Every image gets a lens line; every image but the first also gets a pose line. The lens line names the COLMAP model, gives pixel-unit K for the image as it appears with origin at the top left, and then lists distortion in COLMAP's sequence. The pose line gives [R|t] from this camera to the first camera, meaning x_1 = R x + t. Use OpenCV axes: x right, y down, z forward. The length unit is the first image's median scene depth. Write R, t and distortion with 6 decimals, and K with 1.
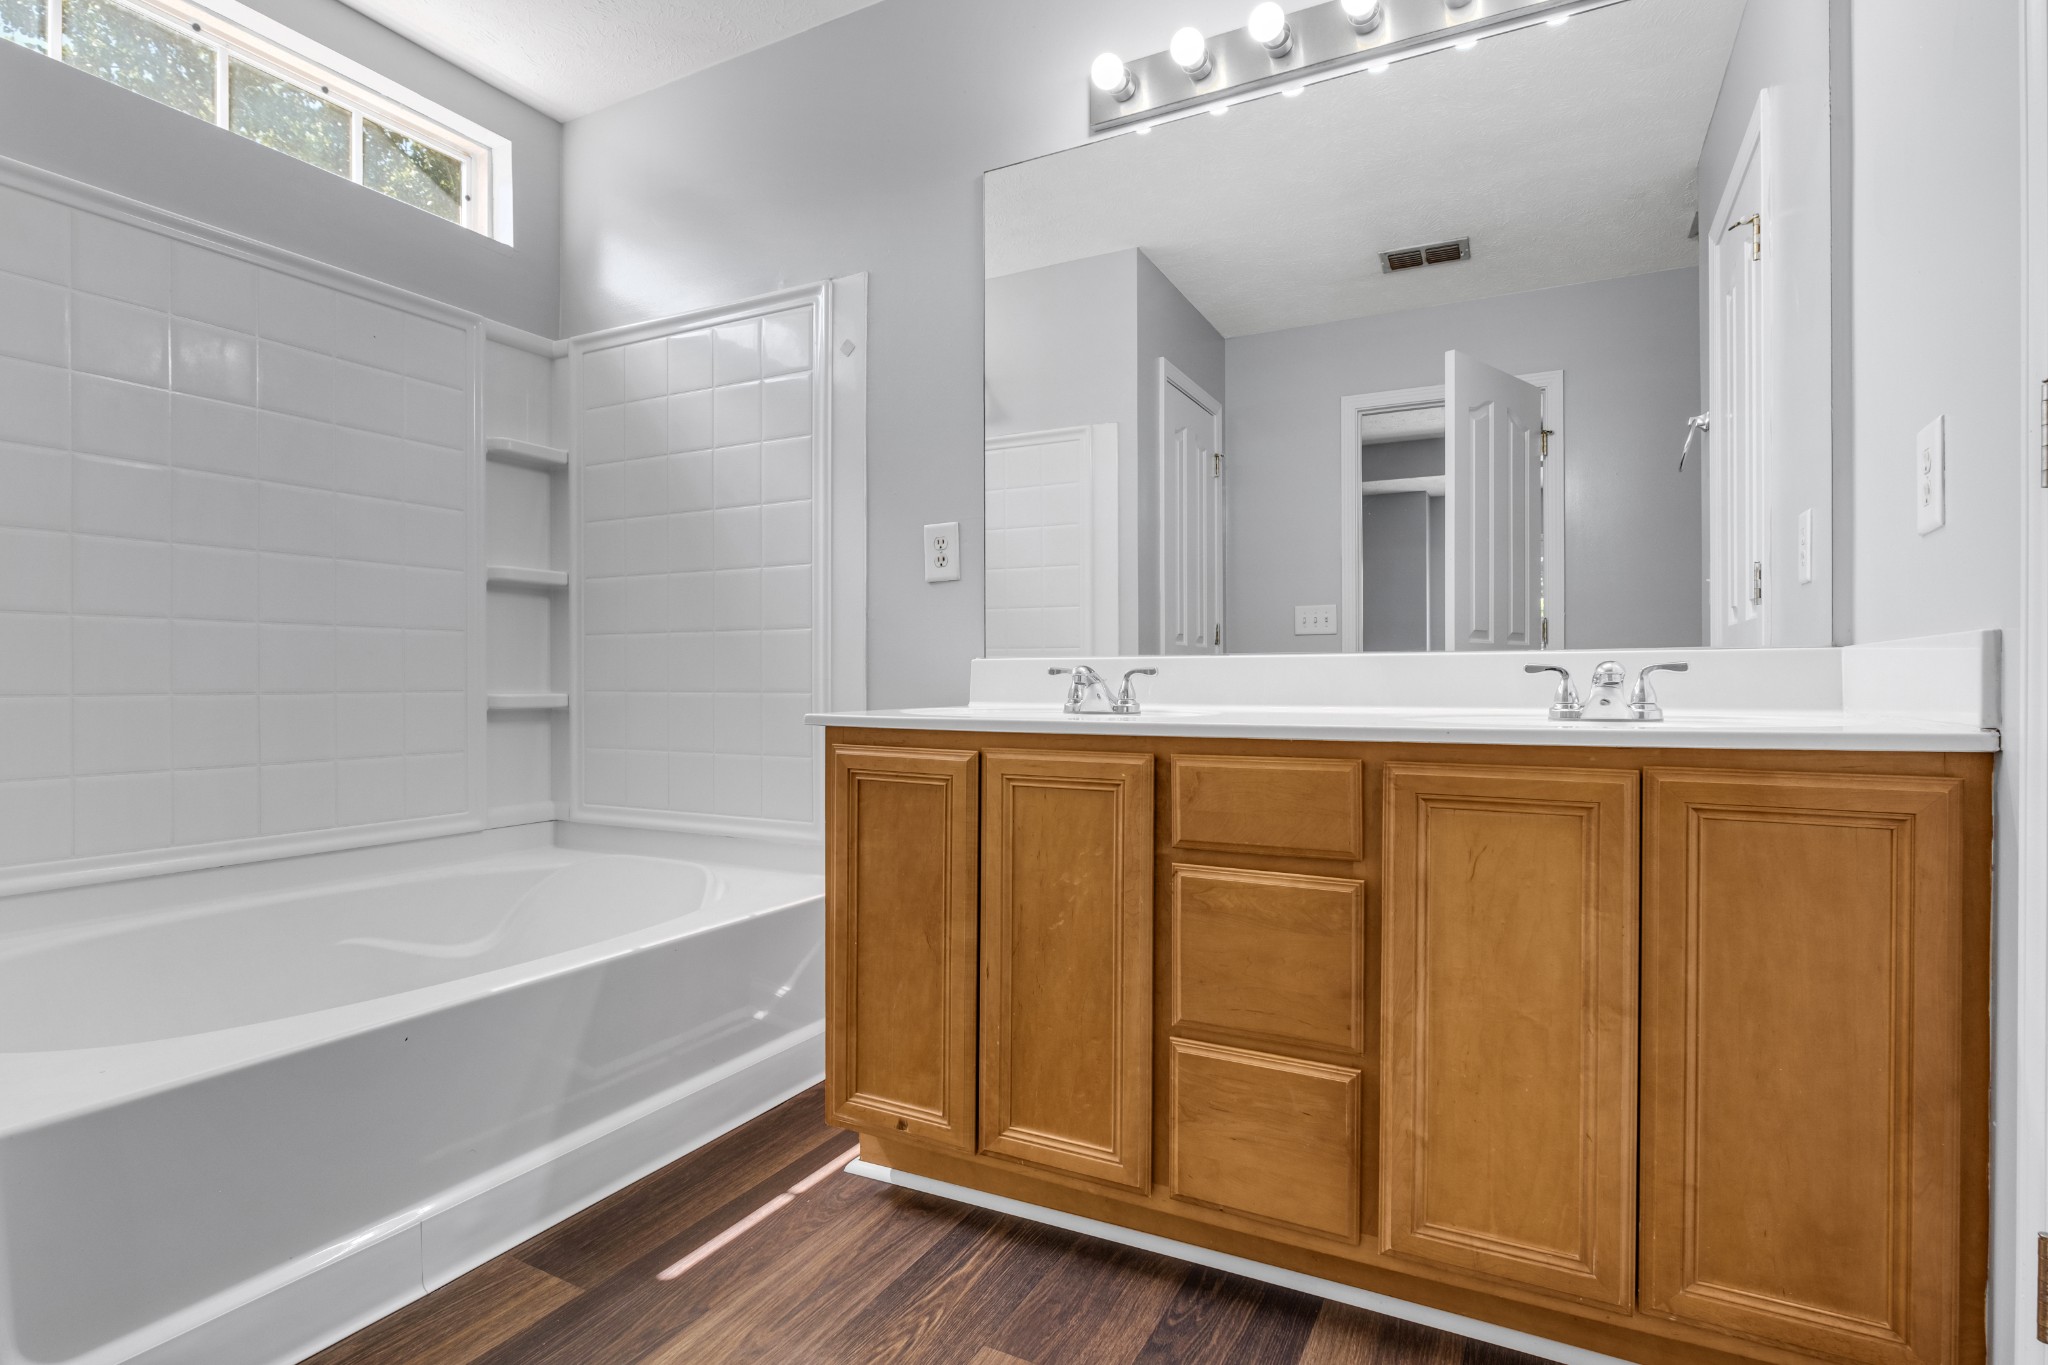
lens RADIAL K [[1068.7, 0, 1026.1], [0, 1068.7, 689.2], [0, 0, 1]] dist [-0.015876, 0.000513]
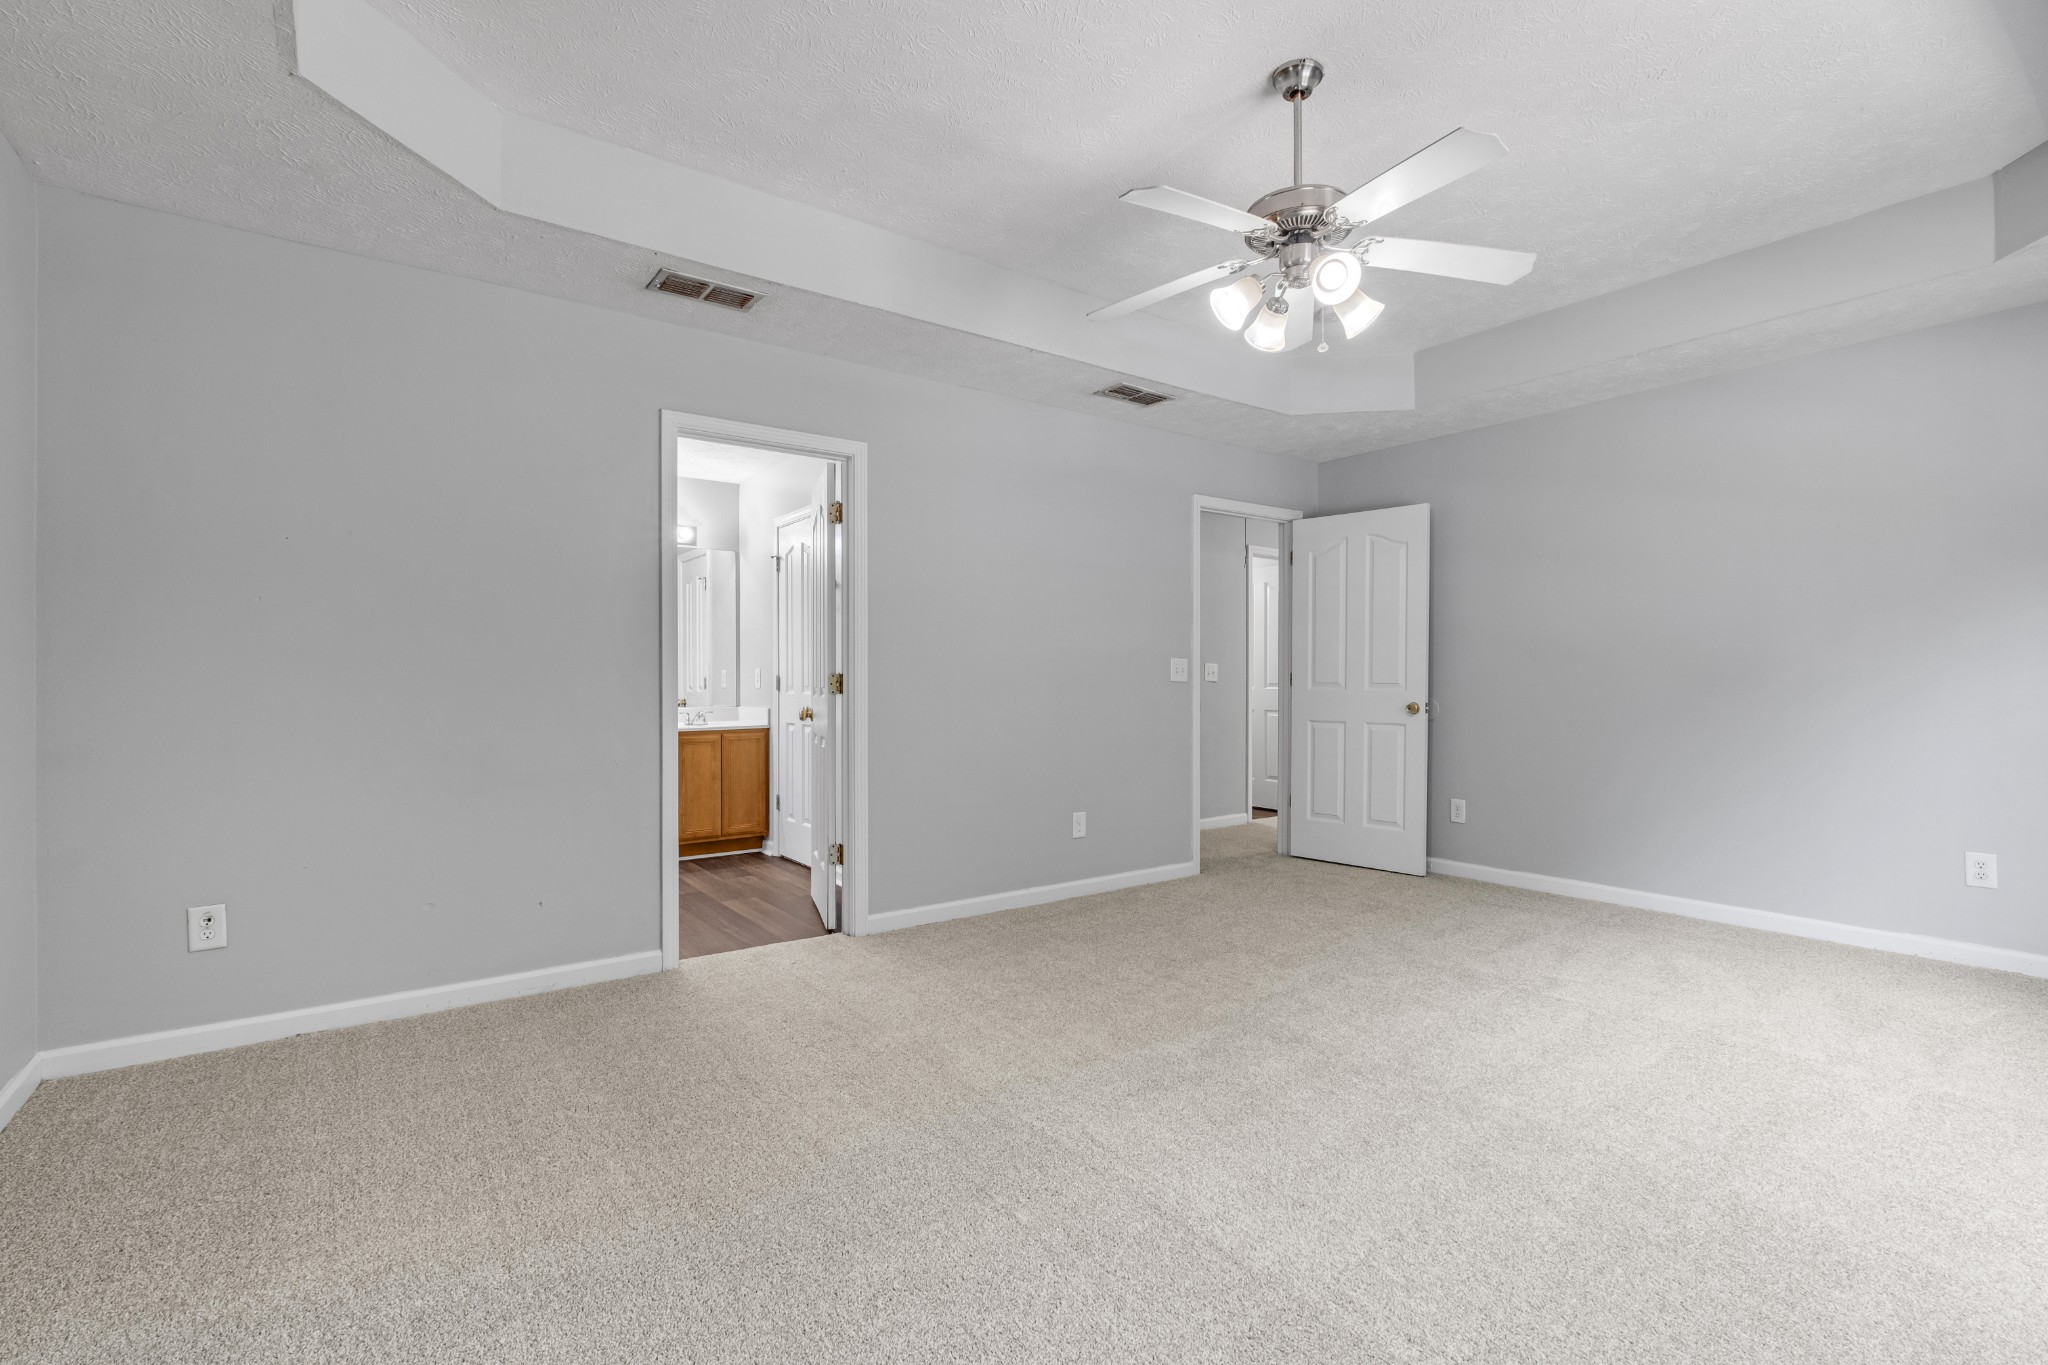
lens RADIAL K [[1068.7, 0, 1026.1], [0, 1068.7, 689.2], [0, 0, 1]] dist [-0.015876, 0.000513]
pose [[0.479249, -0.012917, 0.877584, -3.390222], [0.004976, 0.999916, 0.012000, -0.206885], [-0.877665, -0.001384, 0.479273, -2.925552]]
